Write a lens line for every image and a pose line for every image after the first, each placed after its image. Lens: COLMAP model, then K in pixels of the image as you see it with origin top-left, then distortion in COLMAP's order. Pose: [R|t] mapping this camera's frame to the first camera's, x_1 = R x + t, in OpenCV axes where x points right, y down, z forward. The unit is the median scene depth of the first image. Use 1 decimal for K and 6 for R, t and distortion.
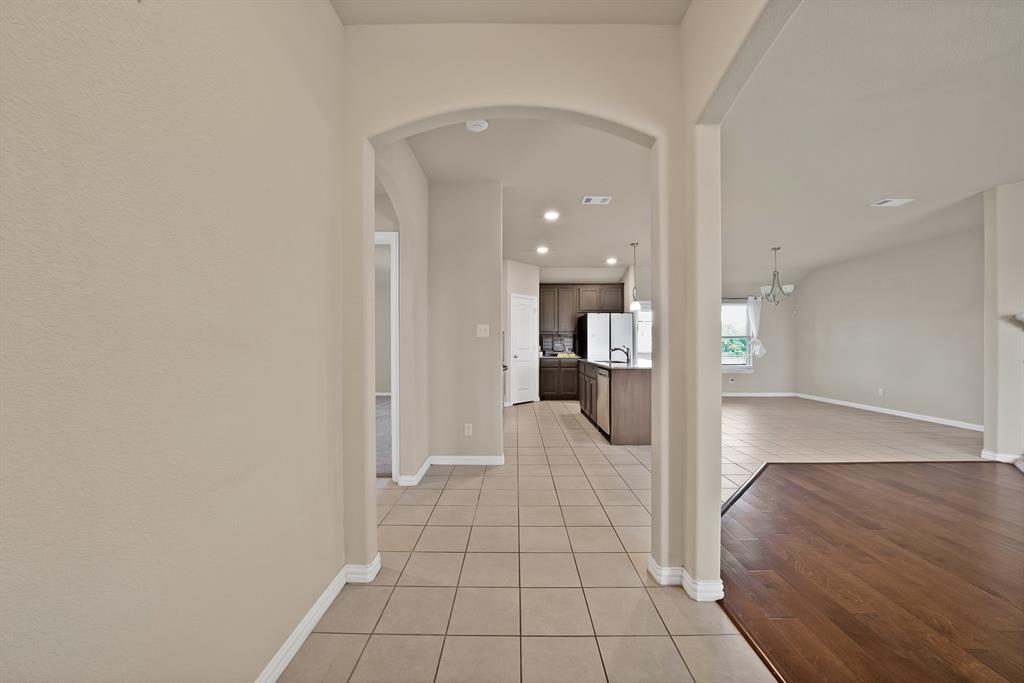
lens RADIAL K [[376.4, 0, 510.5], [0, 376.4, 344.0], [0, 0, 1]] dist [-0.010658, 0.000680]
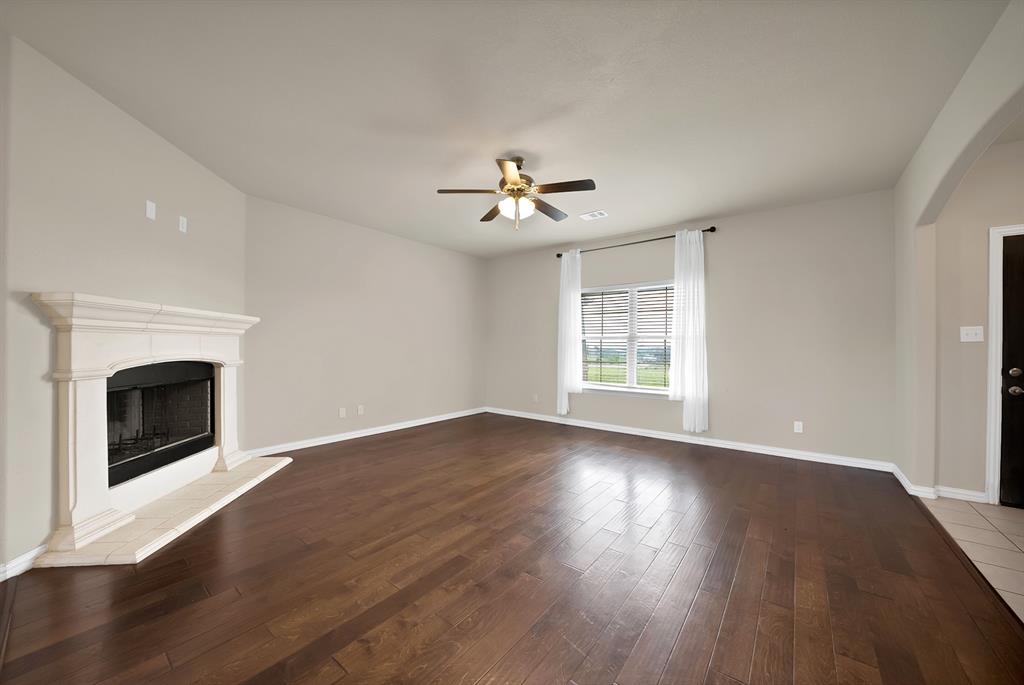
lens RADIAL K [[376.4, 0, 509.3], [0, 376.4, 345.4], [0, 0, 1]] dist [-0.010658, 0.000680]
pose [[-0.782226, -0.001580, 0.622993, 0.321276], [-0.006002, 0.999969, -0.005001, -0.000918], [-0.622966, -0.007651, -0.782212, 0.672654]]
